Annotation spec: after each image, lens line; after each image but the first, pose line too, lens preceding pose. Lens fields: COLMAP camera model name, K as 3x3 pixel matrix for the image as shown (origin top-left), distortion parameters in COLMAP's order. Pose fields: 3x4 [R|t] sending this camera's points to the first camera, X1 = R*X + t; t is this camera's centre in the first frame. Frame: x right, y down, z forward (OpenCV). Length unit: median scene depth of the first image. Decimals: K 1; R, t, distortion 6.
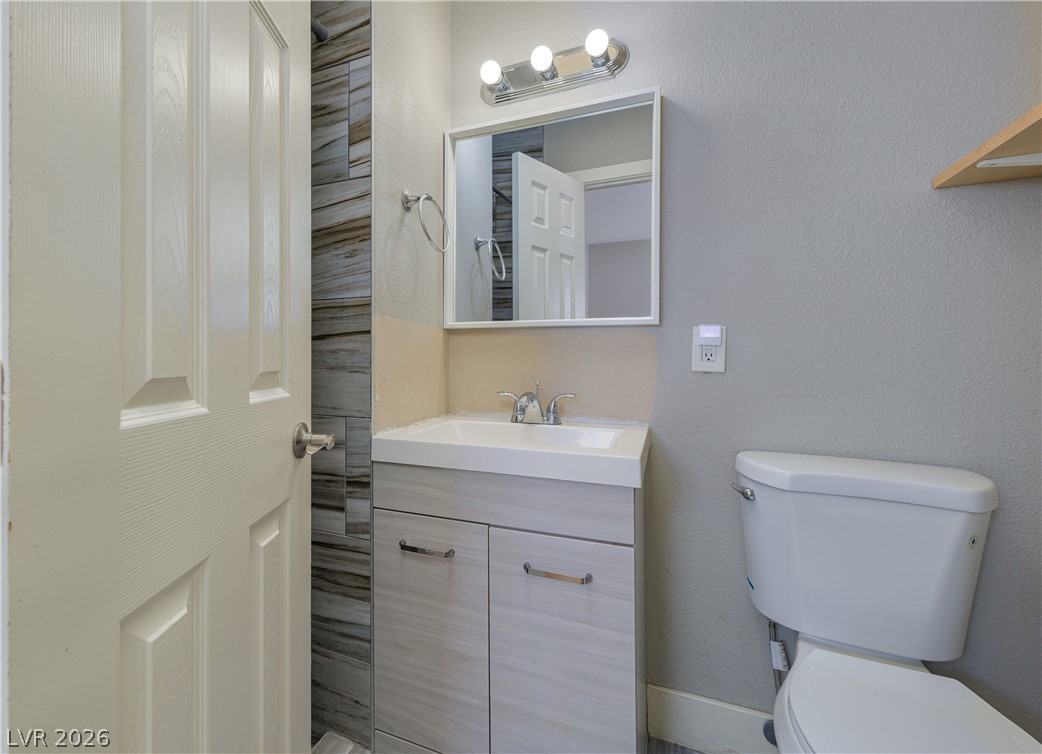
lens RADIAL K [[483.1, 0, 467.5], [0, 483.1, 357.6], [0, 0, 1]] dist [0.000331, -0.000074]
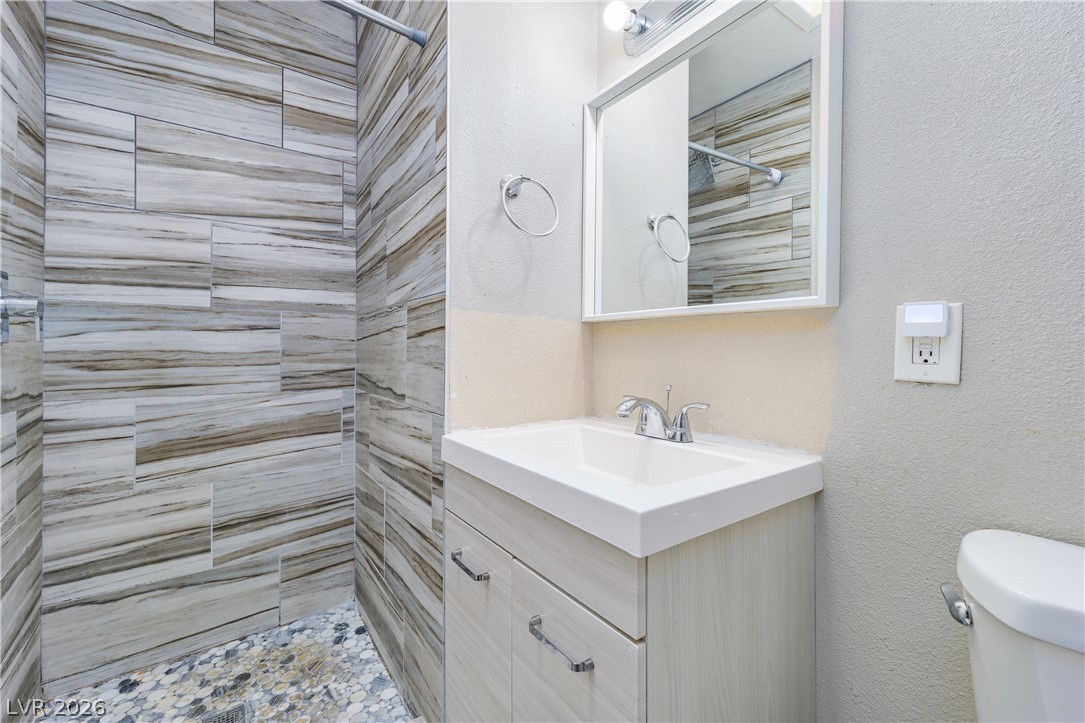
lens RADIAL K [[450.6, 0, 546.2], [0, 450.6, 351.1], [0, 0, 1]] dist [0.002588, 0.000161]
pose [[0.854190, 0.004519, -0.519941, 0.441638], [-0.003702, 0.999990, 0.002608, -0.008828], [0.519948, -0.000303, 0.854198, 0.322965]]
